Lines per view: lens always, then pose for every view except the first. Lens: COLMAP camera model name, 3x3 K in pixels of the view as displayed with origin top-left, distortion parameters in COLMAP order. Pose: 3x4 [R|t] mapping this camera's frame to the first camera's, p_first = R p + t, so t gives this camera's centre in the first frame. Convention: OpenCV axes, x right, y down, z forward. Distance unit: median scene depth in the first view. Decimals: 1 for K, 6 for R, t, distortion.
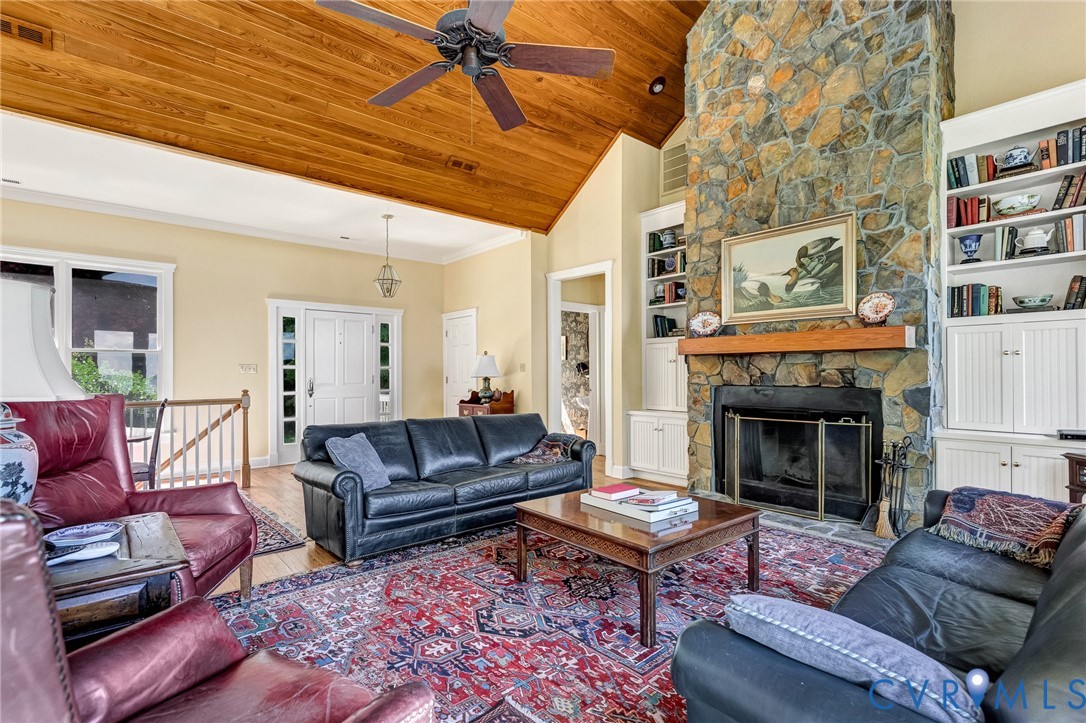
lens RADIAL K [[513.5, 0, 543.8], [0, 513.5, 372.7], [0, 0, 1]] dist [0.002054, -0.000359]
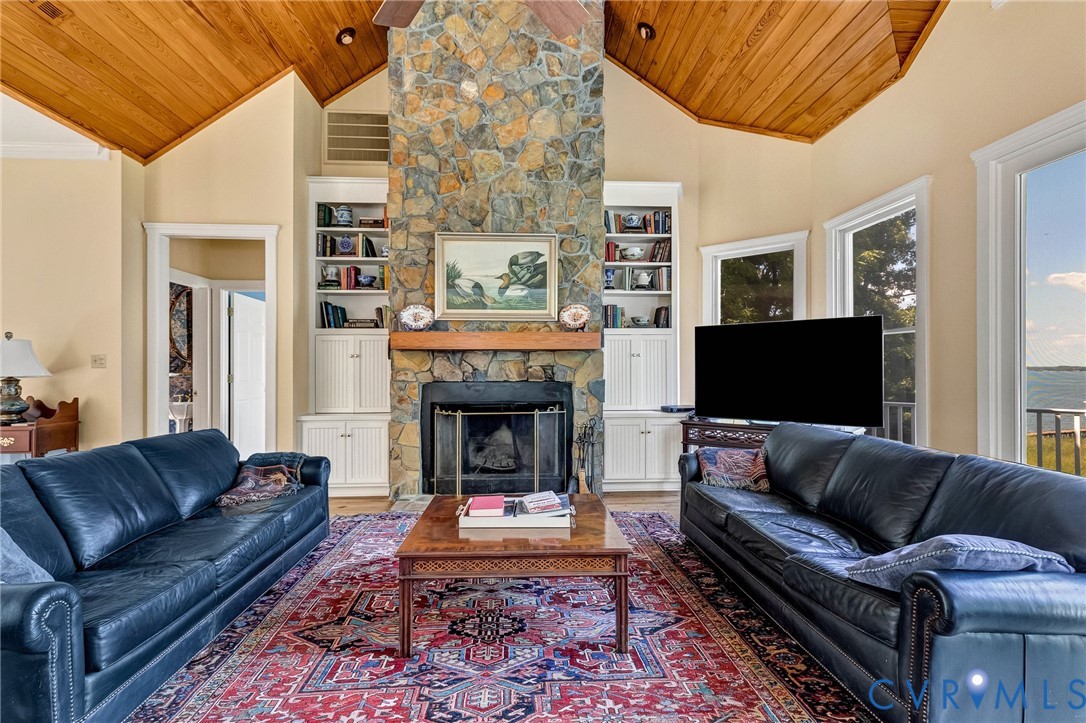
lens RADIAL K [[518.2, 0, 543.3], [0, 518.2, 366.4], [0, 0, 1]] dist [0.004230, 0.000142]
pose [[0.609257, 0.004835, 0.792958, -0.340669], [0.000478, 0.999979, -0.006464, 0.001316], [-0.792972, 0.004317, 0.609242, 0.268249]]
